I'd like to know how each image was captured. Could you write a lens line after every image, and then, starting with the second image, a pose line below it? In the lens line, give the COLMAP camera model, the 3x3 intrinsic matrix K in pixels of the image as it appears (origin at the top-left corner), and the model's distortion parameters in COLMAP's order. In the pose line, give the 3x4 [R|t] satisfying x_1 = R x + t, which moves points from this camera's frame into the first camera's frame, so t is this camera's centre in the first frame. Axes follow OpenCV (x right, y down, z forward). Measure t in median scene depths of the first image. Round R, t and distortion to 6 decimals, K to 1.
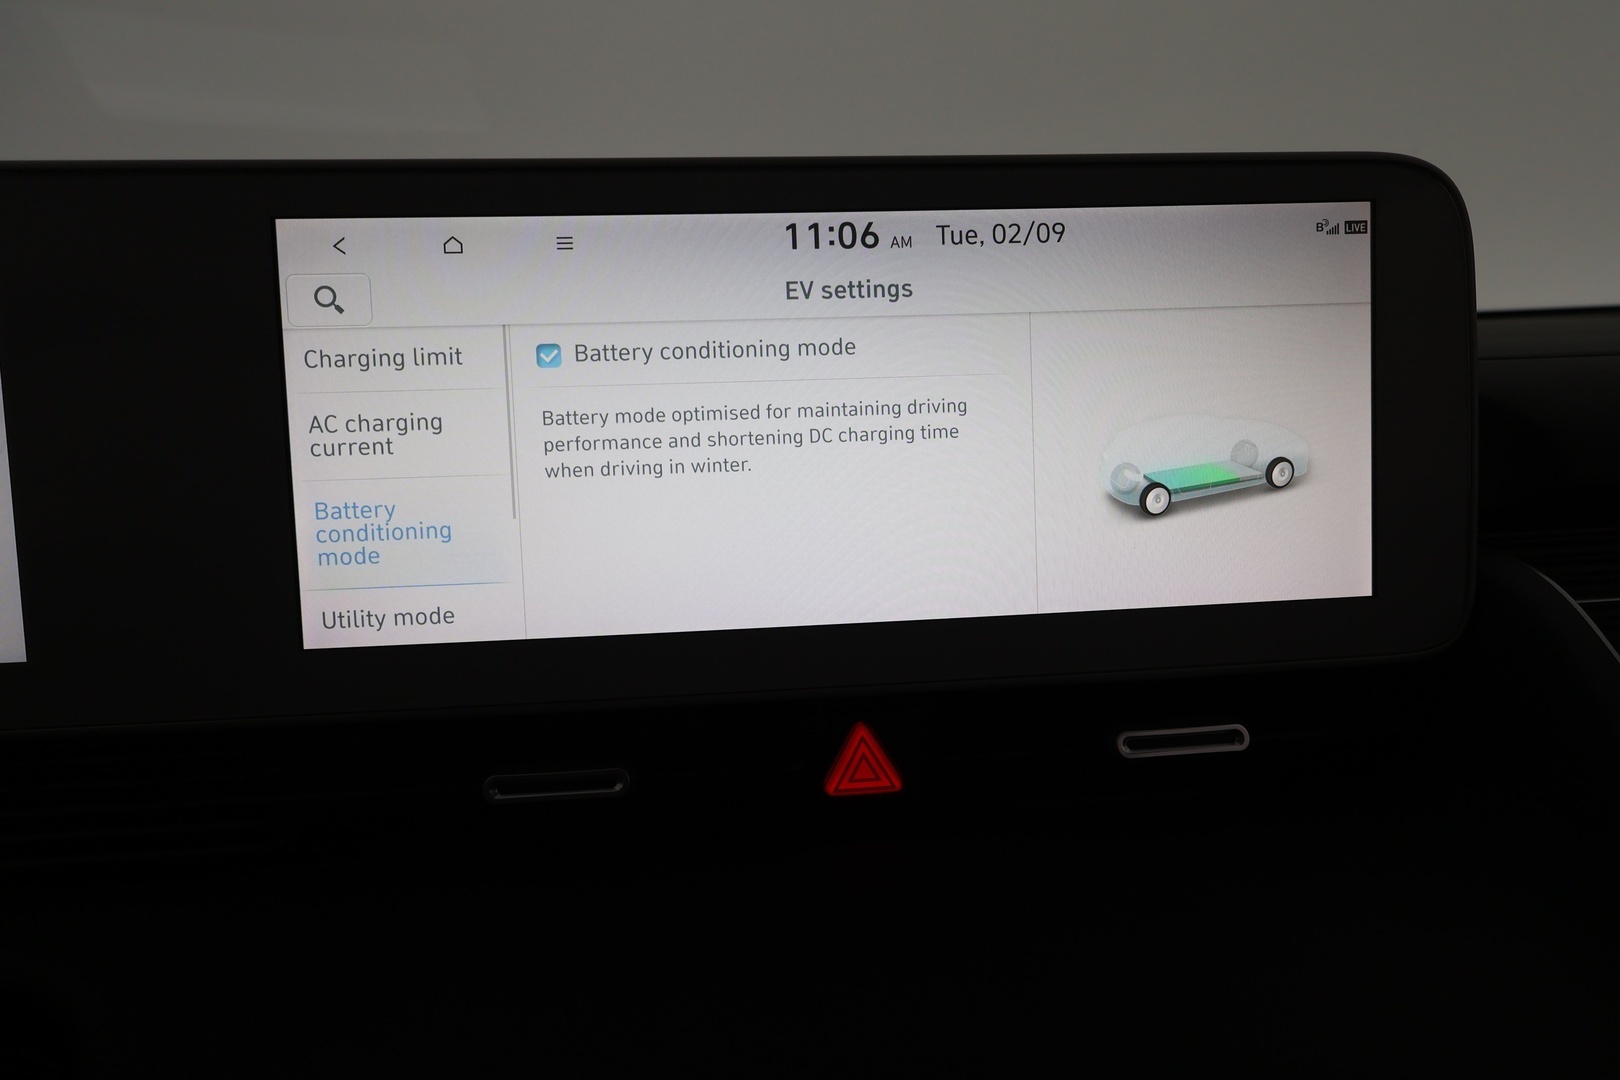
lens RADIAL K [[791.1, 0, 810.0], [0, 791.1, 540.0], [0, 0, 1]] dist [0.000101, -0.000080]
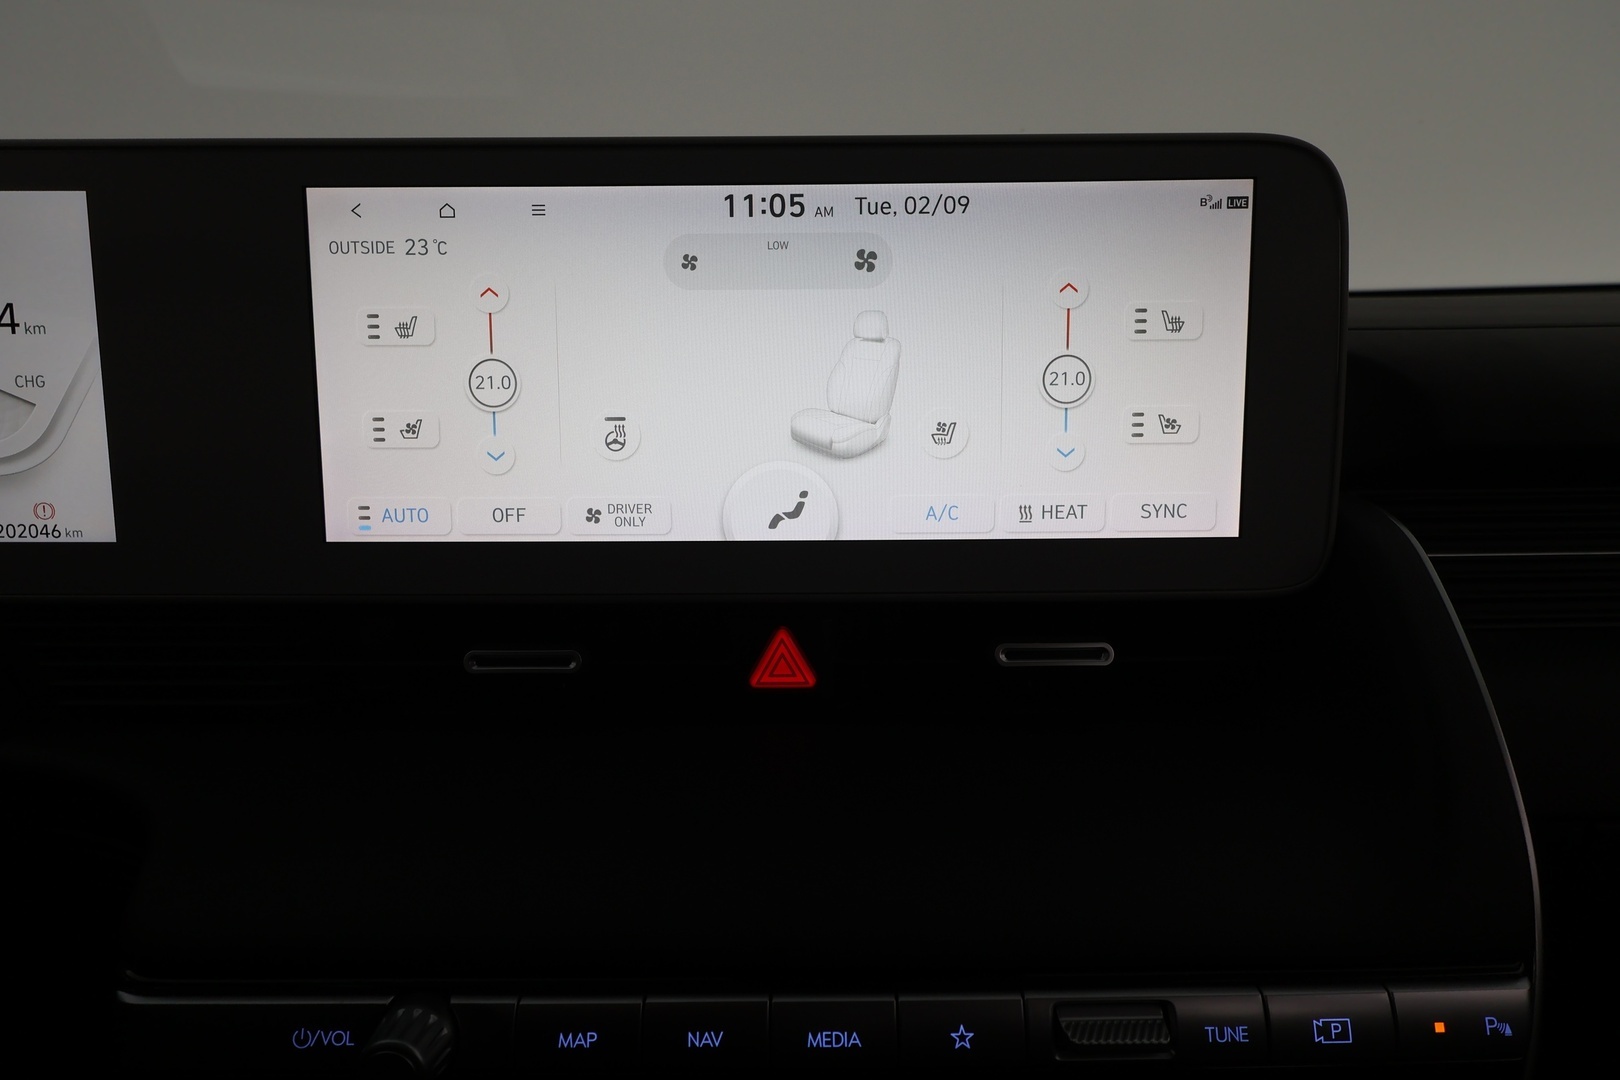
lens RADIAL K [[791.1, 0, 810.0], [0, 791.1, 540.0], [0, 0, 1]] dist [0.000101, -0.000080]
pose [[0.996230, 0.041949, -0.075929, 0.201173], [-0.039529, 0.998670, 0.033098, 0.065644], [0.077217, -0.029972, 0.996564, -0.169759]]
